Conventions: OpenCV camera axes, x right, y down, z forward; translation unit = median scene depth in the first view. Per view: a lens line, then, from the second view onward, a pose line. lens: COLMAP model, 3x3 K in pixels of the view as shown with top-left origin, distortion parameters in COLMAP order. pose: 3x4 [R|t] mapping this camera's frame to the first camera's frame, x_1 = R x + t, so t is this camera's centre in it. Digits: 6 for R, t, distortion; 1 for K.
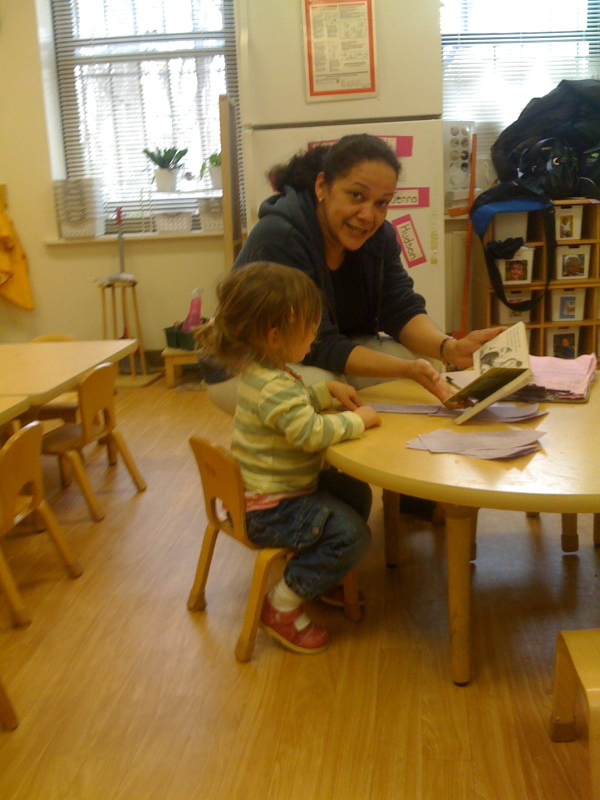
lens RADIAL K [[1239.6, 0, 300.0], [0, 1239.6, 400.0], [0, 0, 1]] dist [0.250114, -1.999724]
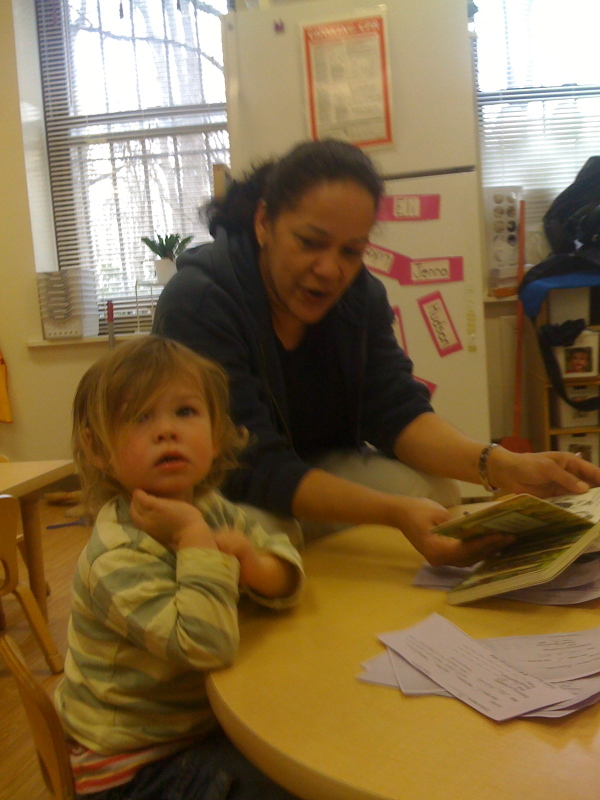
lens RADIAL K [[1335.9, 0, 300.0], [0, 1335.9, 400.0], [0, 0, 1]] dist [-0.024696, -0.024916]
pose [[0.998951, -0.025516, -0.038036, 0.024132], [0.022190, 0.996096, -0.085436, -0.007993], [0.040068, 0.084503, 0.995617, 0.128864]]
